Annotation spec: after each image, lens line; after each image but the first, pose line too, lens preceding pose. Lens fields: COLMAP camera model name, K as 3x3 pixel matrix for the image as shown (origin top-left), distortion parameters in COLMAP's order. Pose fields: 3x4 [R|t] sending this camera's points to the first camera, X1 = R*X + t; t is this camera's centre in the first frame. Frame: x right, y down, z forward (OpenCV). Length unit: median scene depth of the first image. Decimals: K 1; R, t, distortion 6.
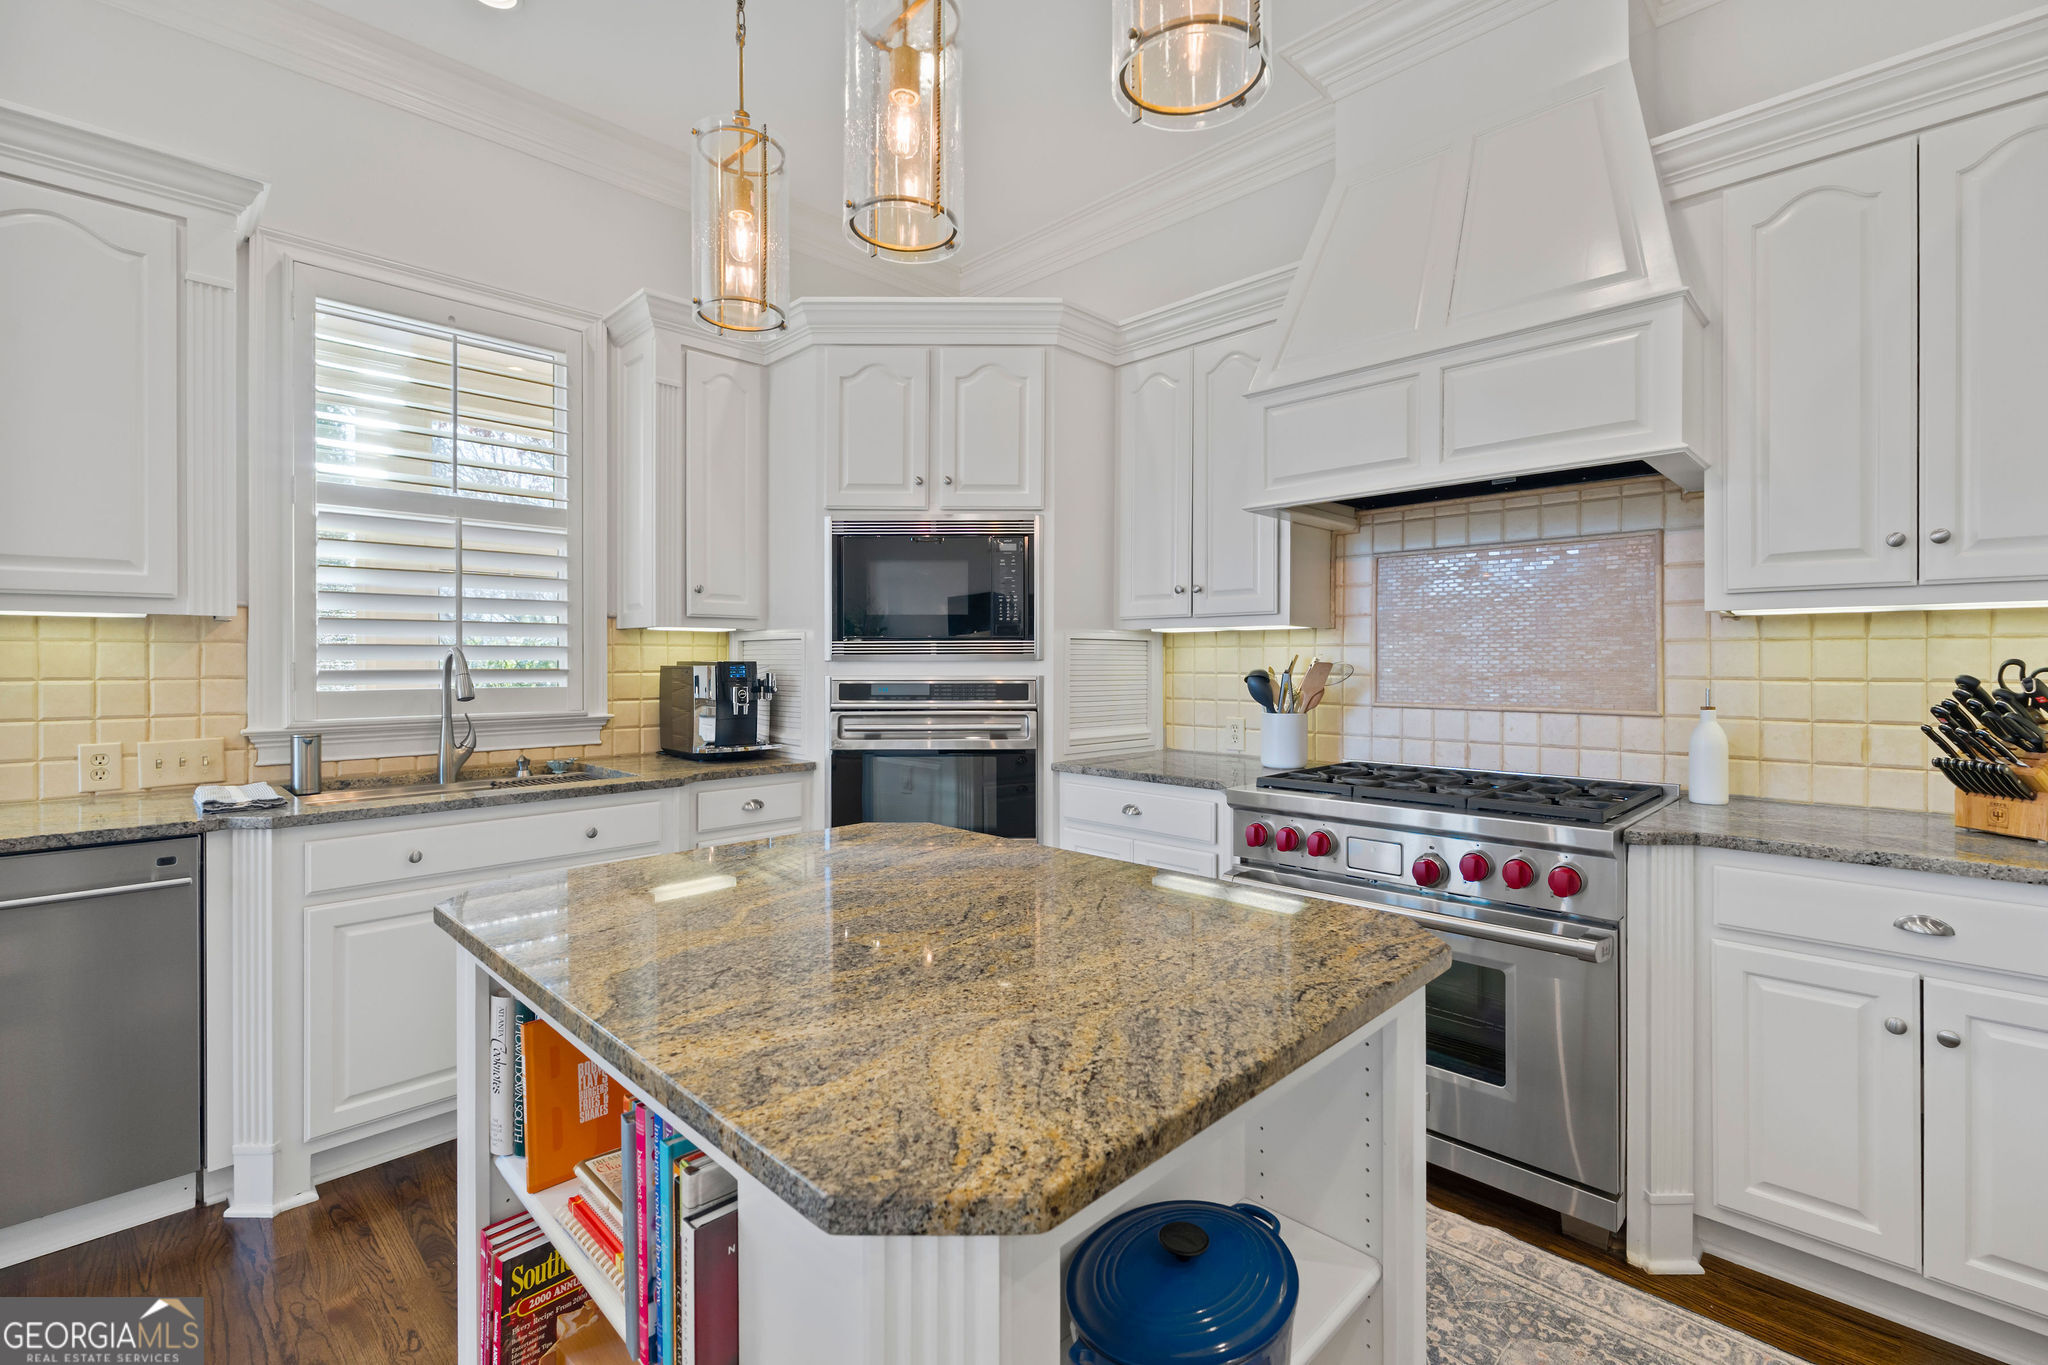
lens RADIAL K [[924.6, 0, 1027.1], [0, 924.6, 655.5], [0, 0, 1]] dist [-0.000197, 0.000068]
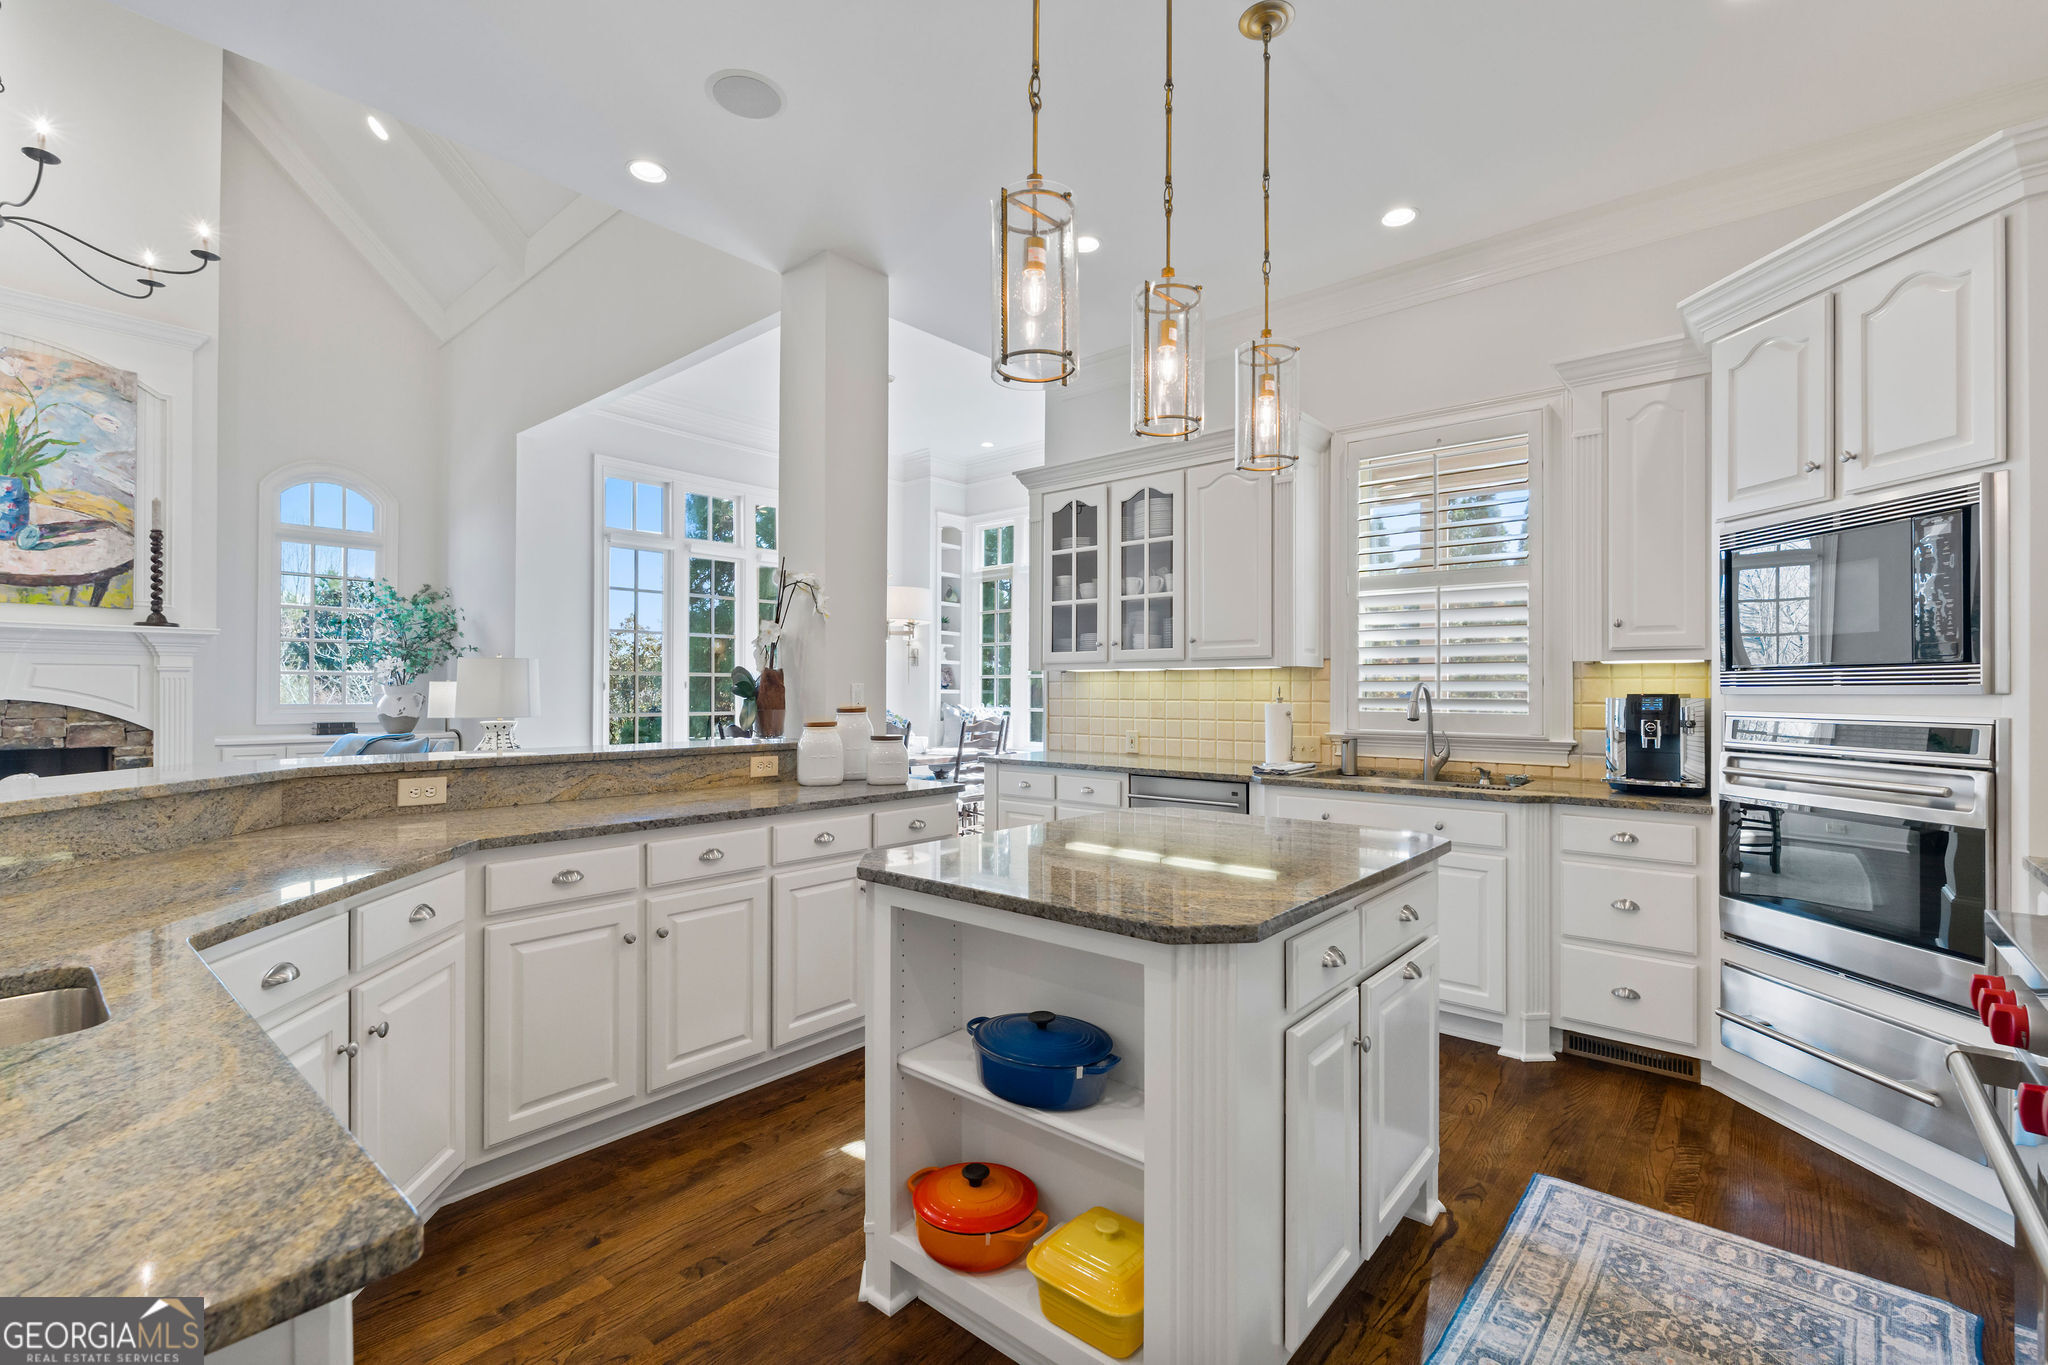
lens RADIAL K [[894.7, 0, 1024.0], [0, 894.7, 682.5], [0, 0, 1]] dist [0.000787, 0.000146]
pose [[0.074146, -0.007631, -0.997218, 0.594045], [0.002142, 0.999970, -0.007493, 0.000087], [0.997245, -0.001580, 0.074160, 0.270593]]
